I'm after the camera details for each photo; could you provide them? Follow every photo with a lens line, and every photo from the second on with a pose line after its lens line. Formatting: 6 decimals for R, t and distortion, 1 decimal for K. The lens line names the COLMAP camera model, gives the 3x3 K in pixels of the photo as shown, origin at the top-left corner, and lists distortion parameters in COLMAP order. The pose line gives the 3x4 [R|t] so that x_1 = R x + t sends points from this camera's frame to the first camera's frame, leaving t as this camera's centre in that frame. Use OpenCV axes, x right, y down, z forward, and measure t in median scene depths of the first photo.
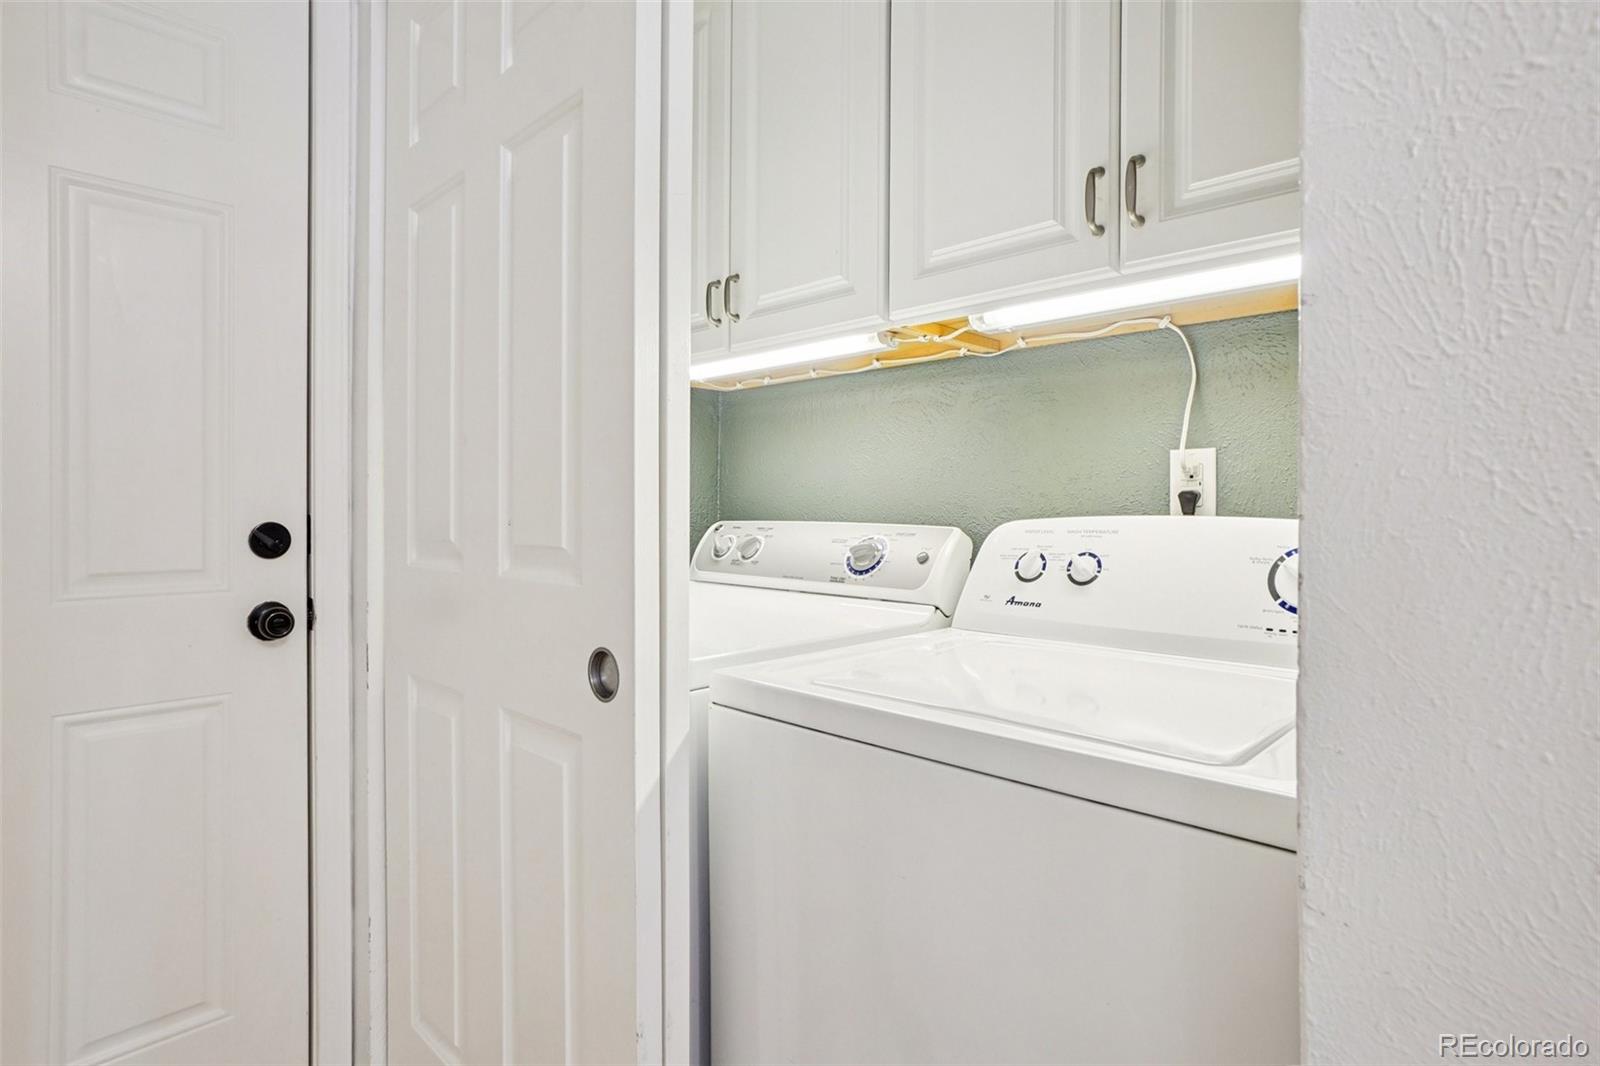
lens RADIAL K [[829.7, 0, 792.6], [0, 829.7, 508.4], [0, 0, 1]] dist [-0.041790, 0.024797]
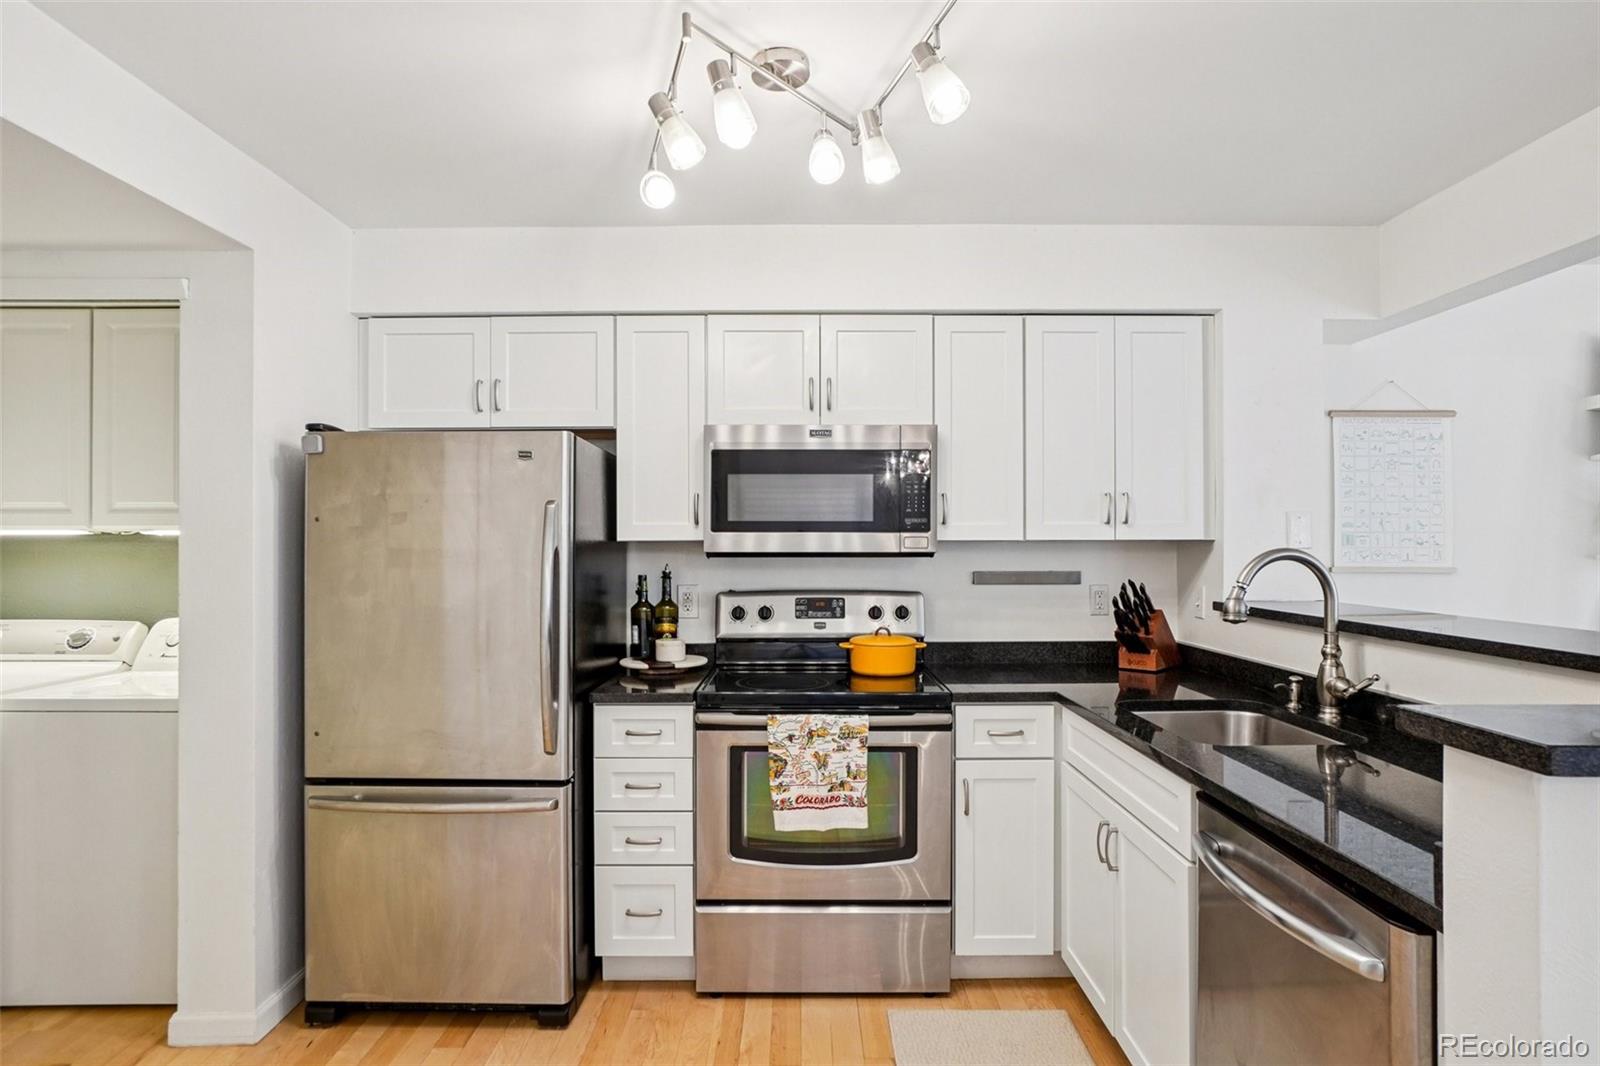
lens RADIAL K [[836.2, 0, 799.6], [0, 836.2, 543.6], [0, 0, 1]] dist [-0.043771, 0.026727]
pose [[0.709594, -0.000475, 0.704611, -0.074659], [0.000883, 1.000000, -0.000216, -0.173400], [-0.704610, 0.000775, 0.709594, -1.646341]]
